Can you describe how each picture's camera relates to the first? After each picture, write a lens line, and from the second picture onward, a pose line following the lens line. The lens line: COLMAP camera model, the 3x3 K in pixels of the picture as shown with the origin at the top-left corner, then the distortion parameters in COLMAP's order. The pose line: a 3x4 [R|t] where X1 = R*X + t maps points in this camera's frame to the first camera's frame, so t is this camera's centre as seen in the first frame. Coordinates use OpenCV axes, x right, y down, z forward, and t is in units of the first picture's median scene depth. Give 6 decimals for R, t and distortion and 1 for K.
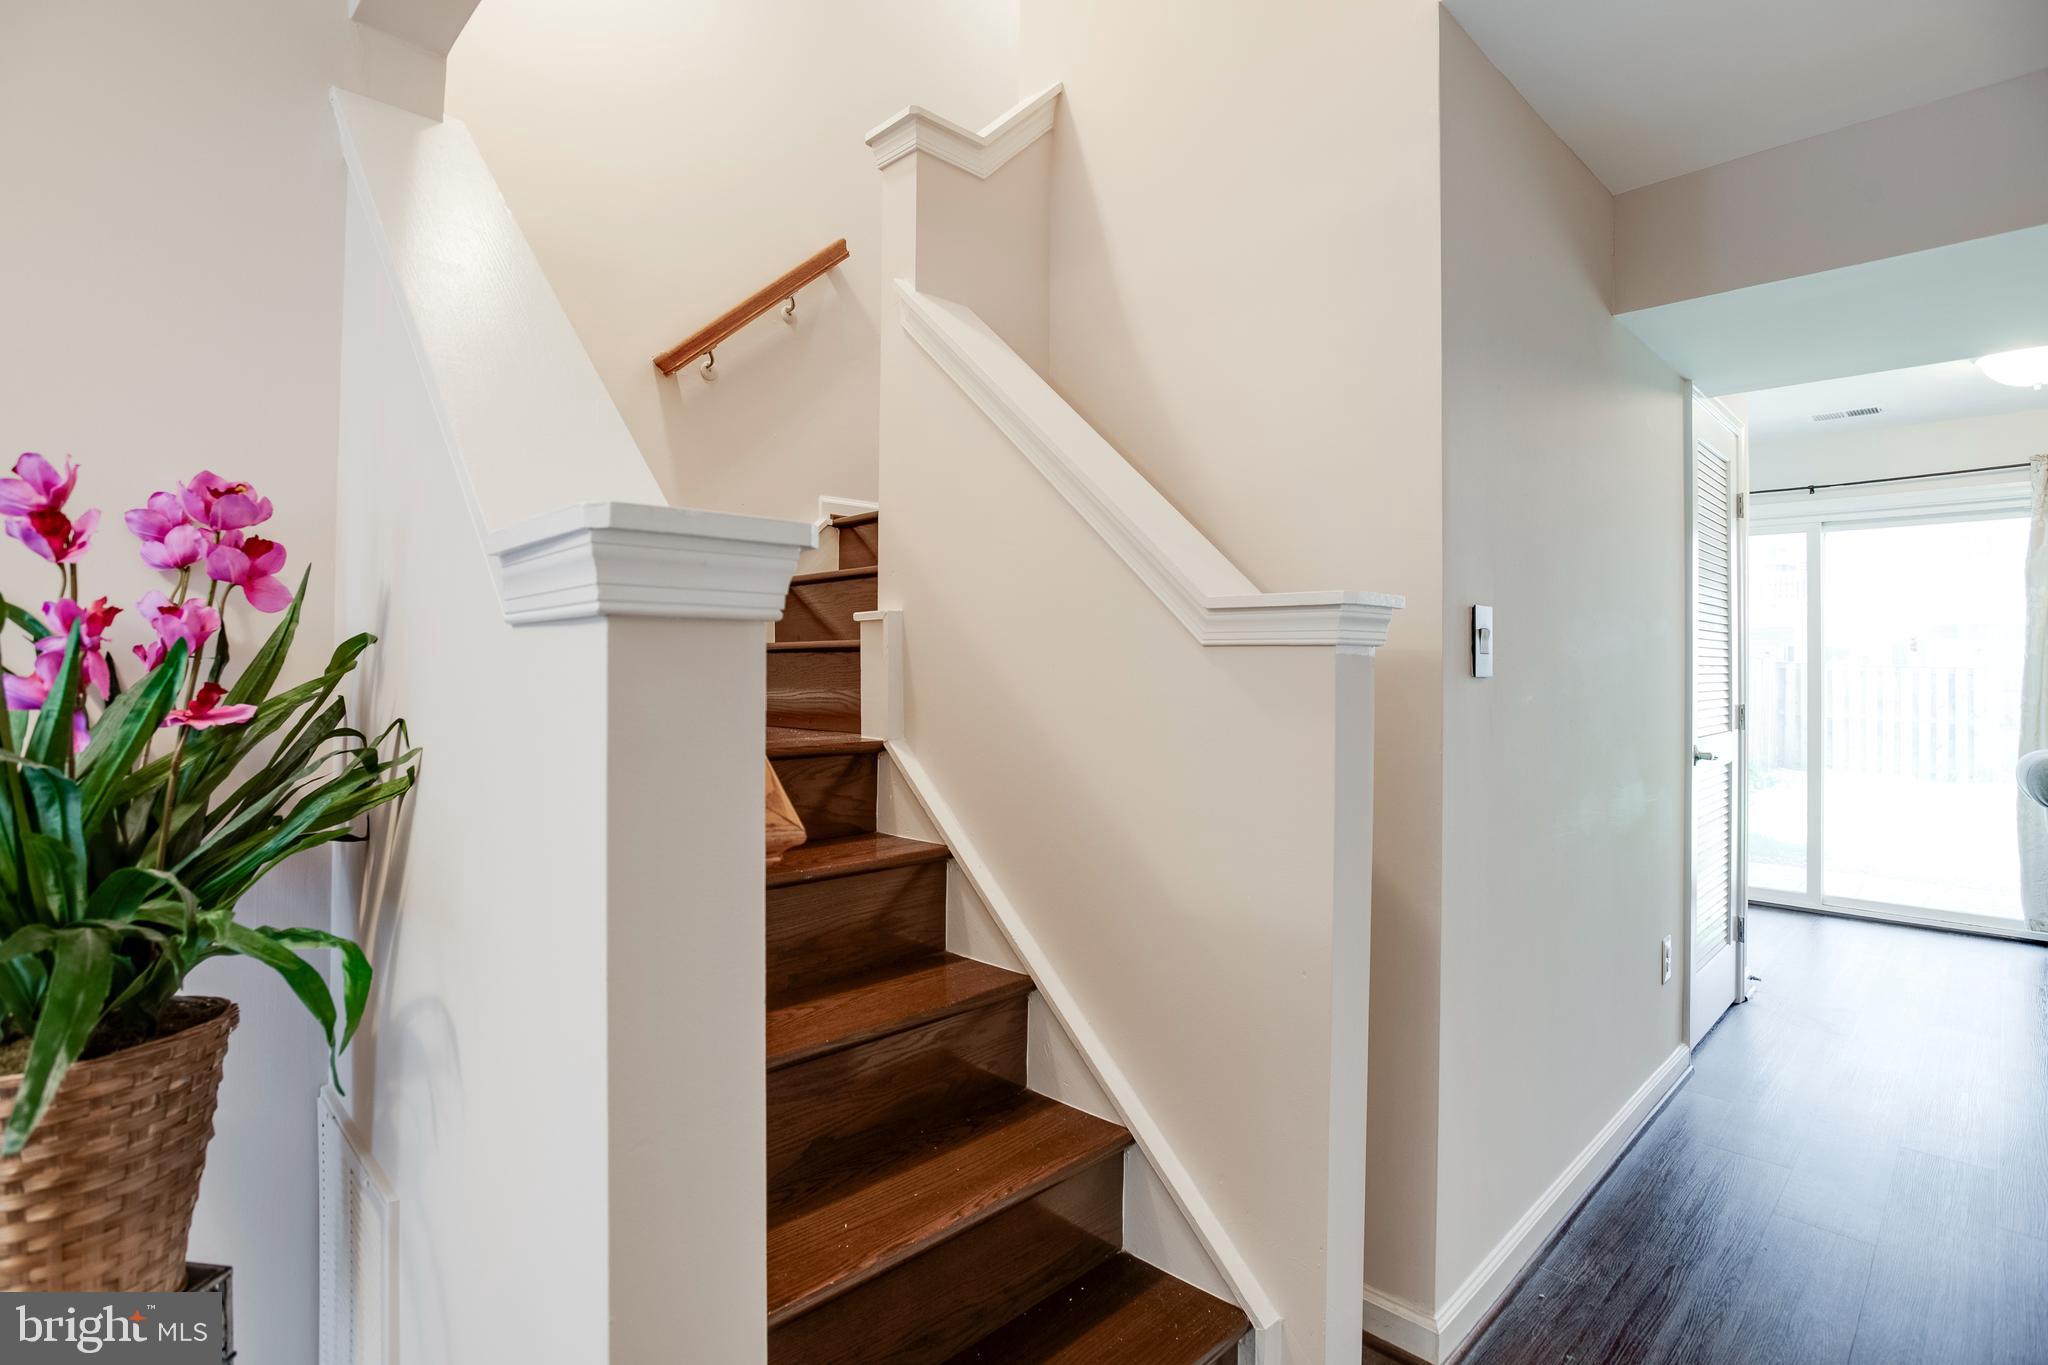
lens RADIAL K [[993.6, 0, 1015.6], [0, 993.6, 667.7], [0, 0, 1]] dist [-0.017005, 0.000799]
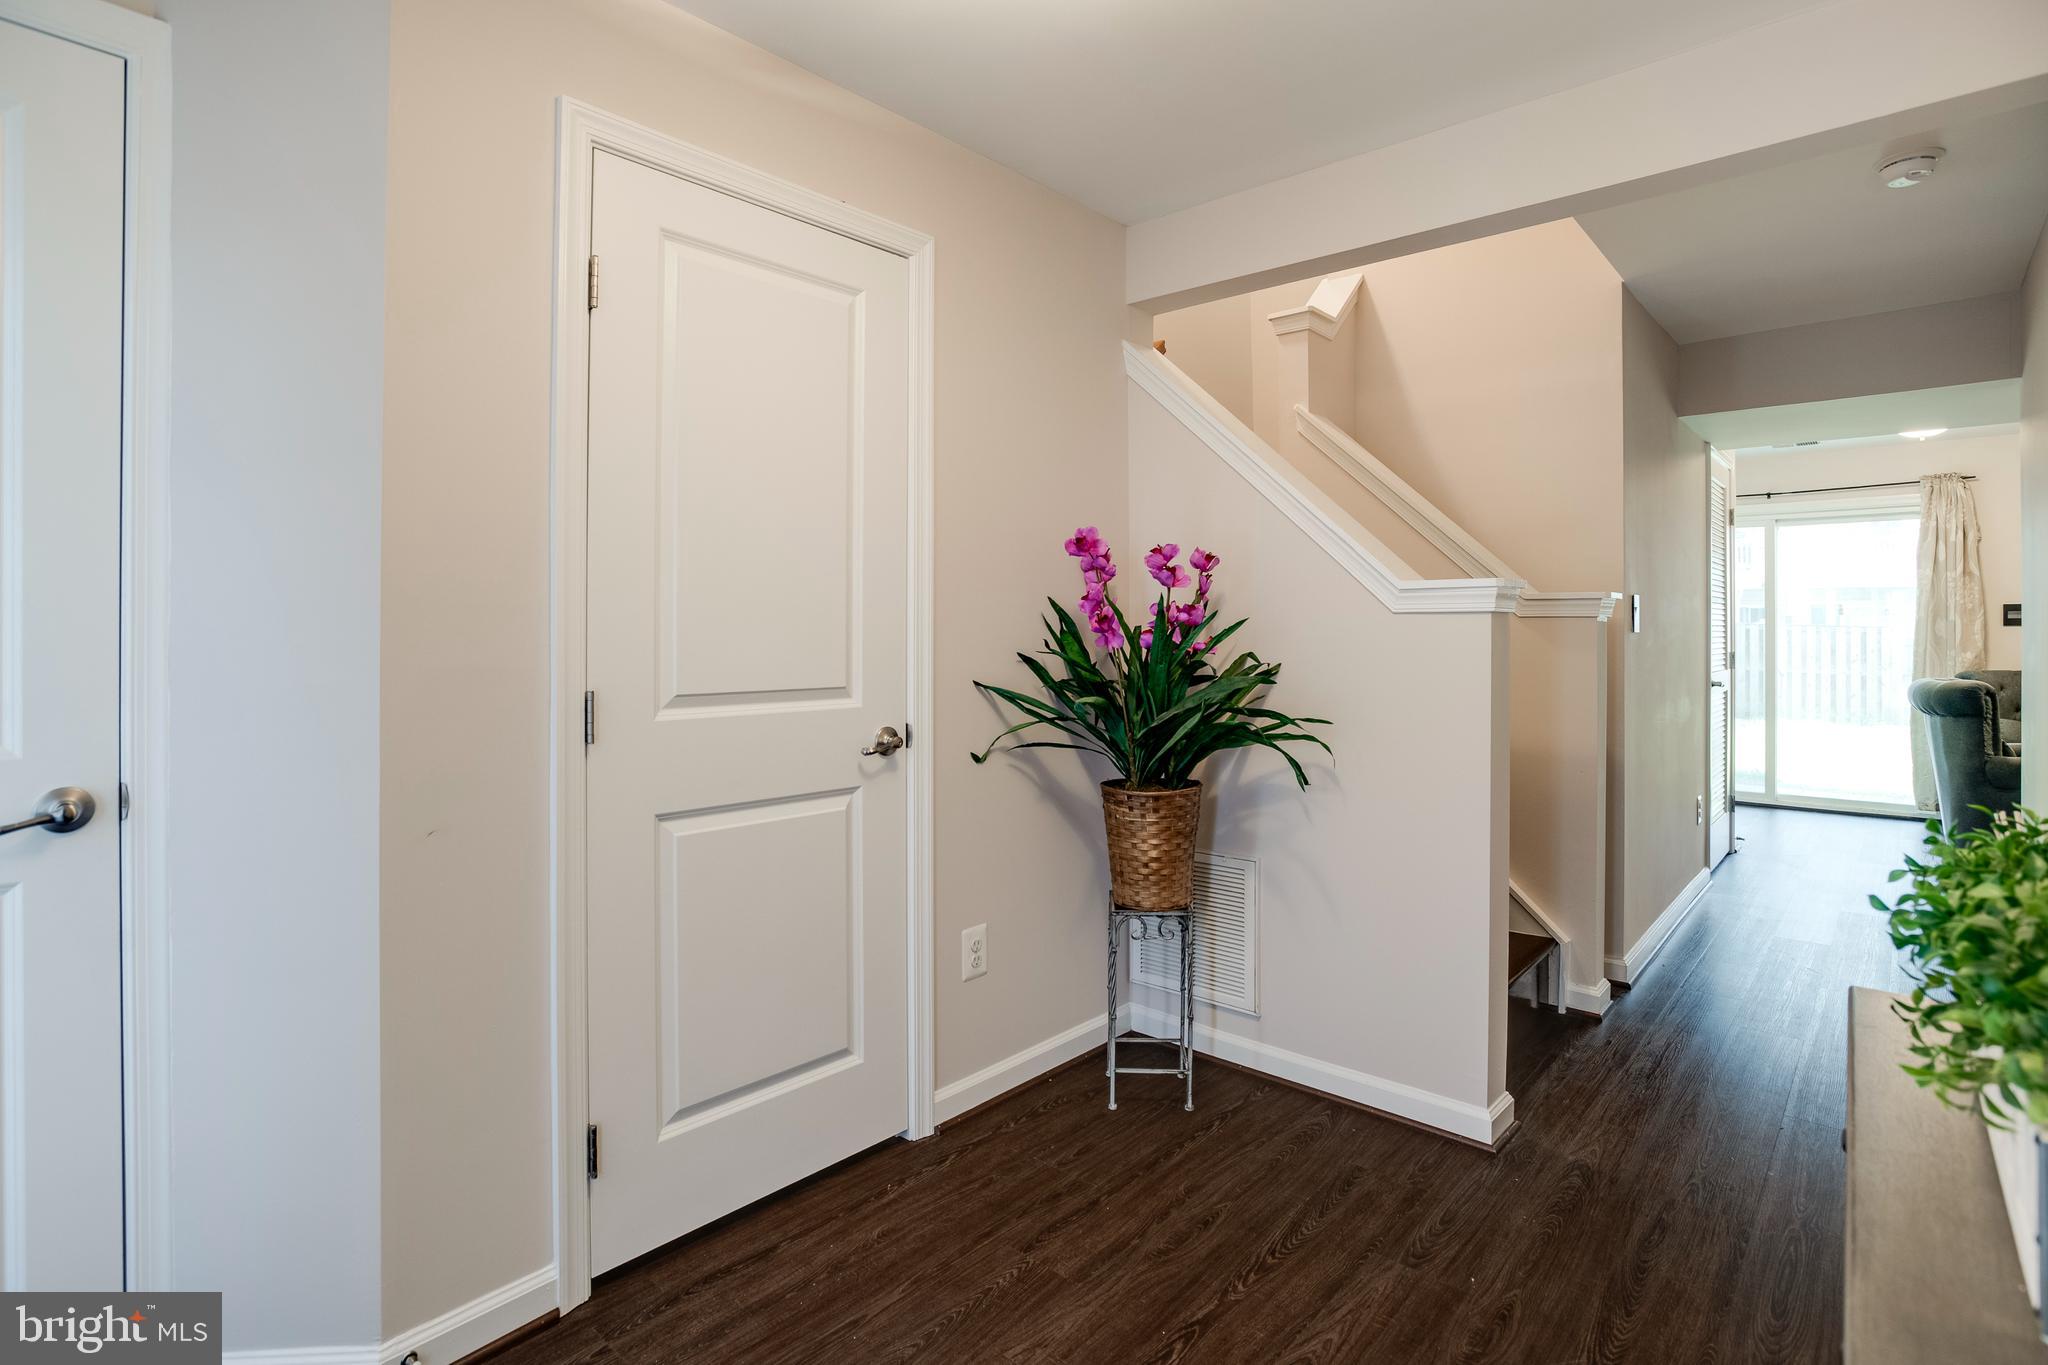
lens RADIAL K [[993.6, 0, 1046.5], [0, 993.6, 634.7], [0, 0, 1]] dist [-0.017005, 0.000799]
pose [[0.997540, -0.004722, 0.069937, -0.416507], [0.004292, 0.999971, 0.006303, -0.002054], [-0.069964, -0.005987, 0.997532, -0.426314]]
